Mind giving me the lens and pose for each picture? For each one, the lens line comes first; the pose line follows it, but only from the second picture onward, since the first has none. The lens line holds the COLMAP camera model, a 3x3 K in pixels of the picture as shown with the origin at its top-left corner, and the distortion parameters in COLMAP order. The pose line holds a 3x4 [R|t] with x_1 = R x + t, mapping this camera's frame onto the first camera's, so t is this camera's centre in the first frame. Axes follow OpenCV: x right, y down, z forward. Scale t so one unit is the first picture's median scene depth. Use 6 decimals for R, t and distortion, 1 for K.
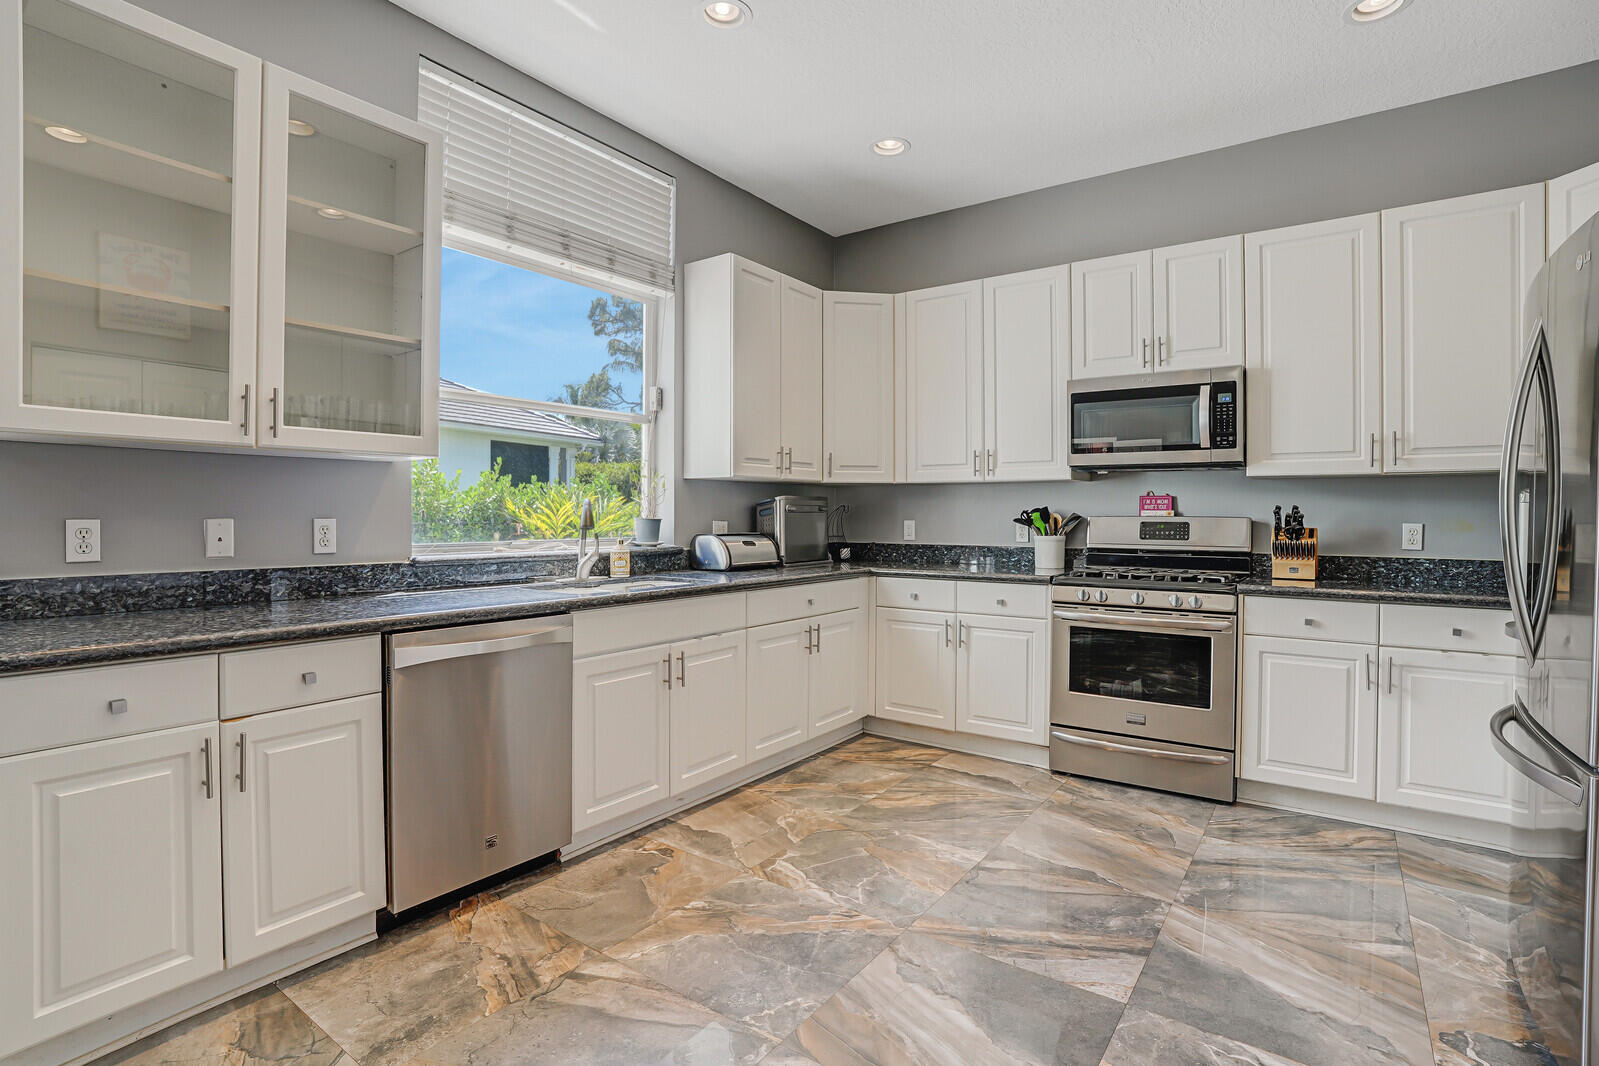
lens RADIAL K [[758.8, 0, 789.2], [0, 758.8, 528.4], [0, 0, 1]] dist [-0.054318, 0.013864]
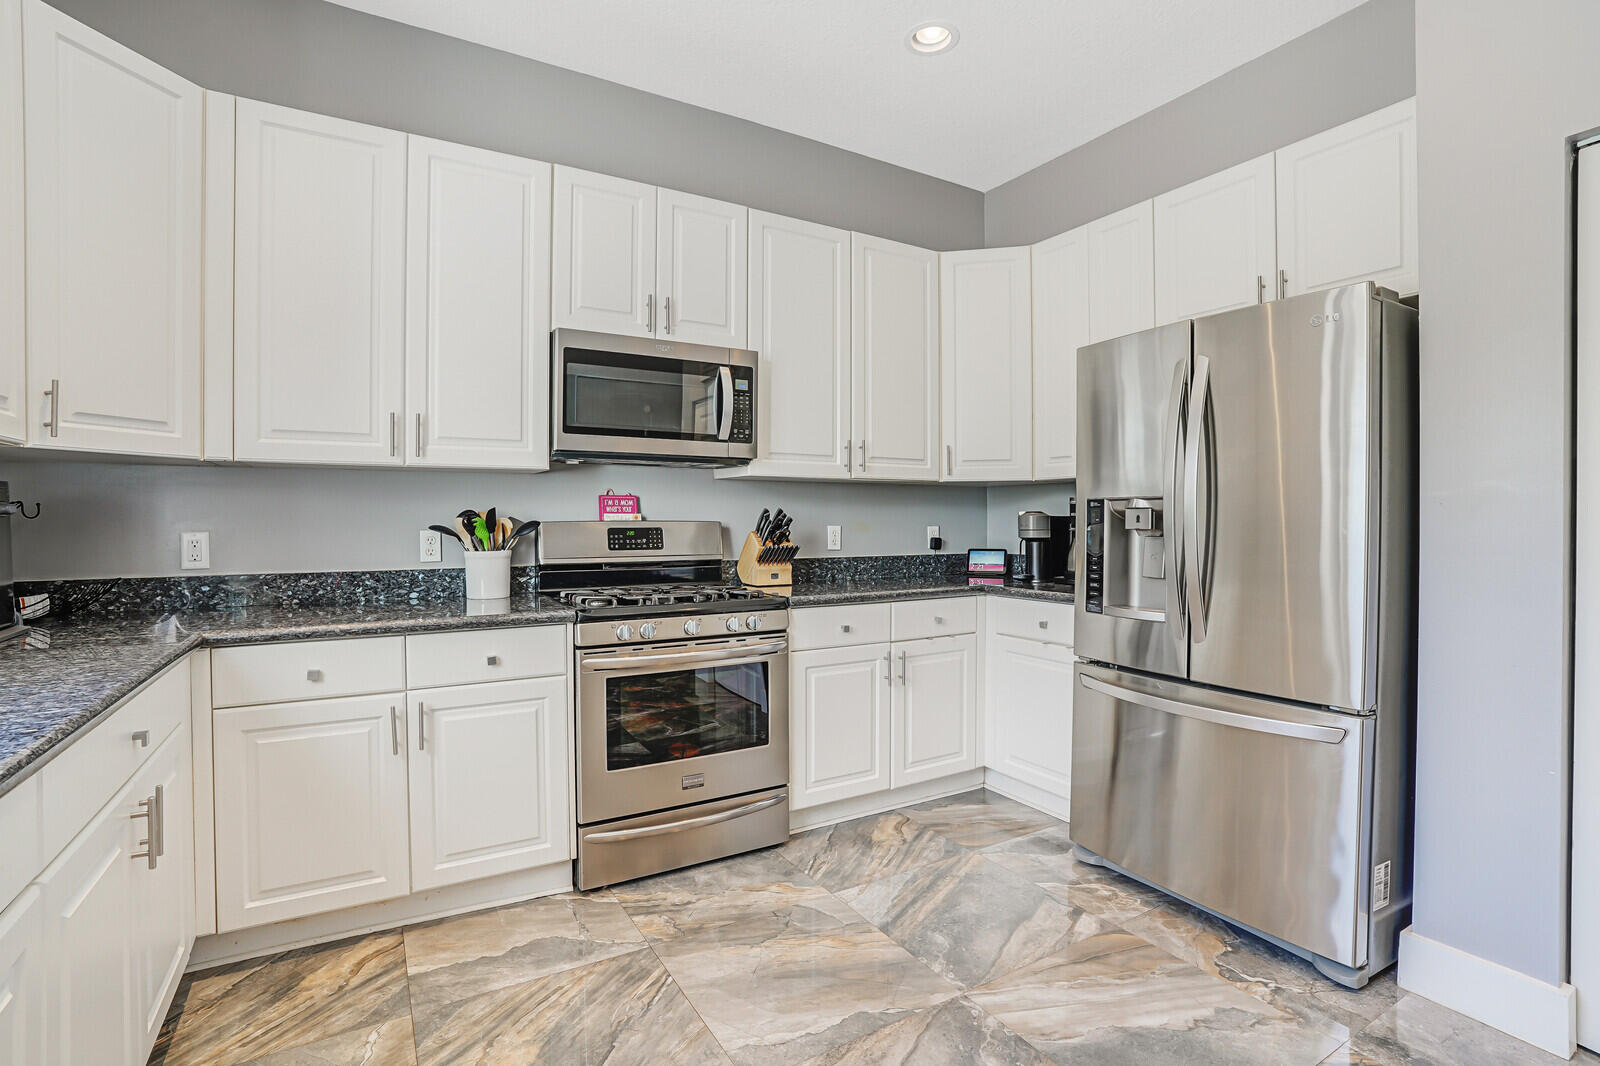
lens RADIAL K [[759.2, 0, 803.7], [0, 759.2, 536.2], [0, 0, 1]] dist [-0.054318, 0.013864]
pose [[0.398473, -0.023948, 0.916867, -0.203184], [0.020439, 0.999643, 0.017227, -0.011497], [-0.916952, 0.011876, 0.398820, 0.575152]]
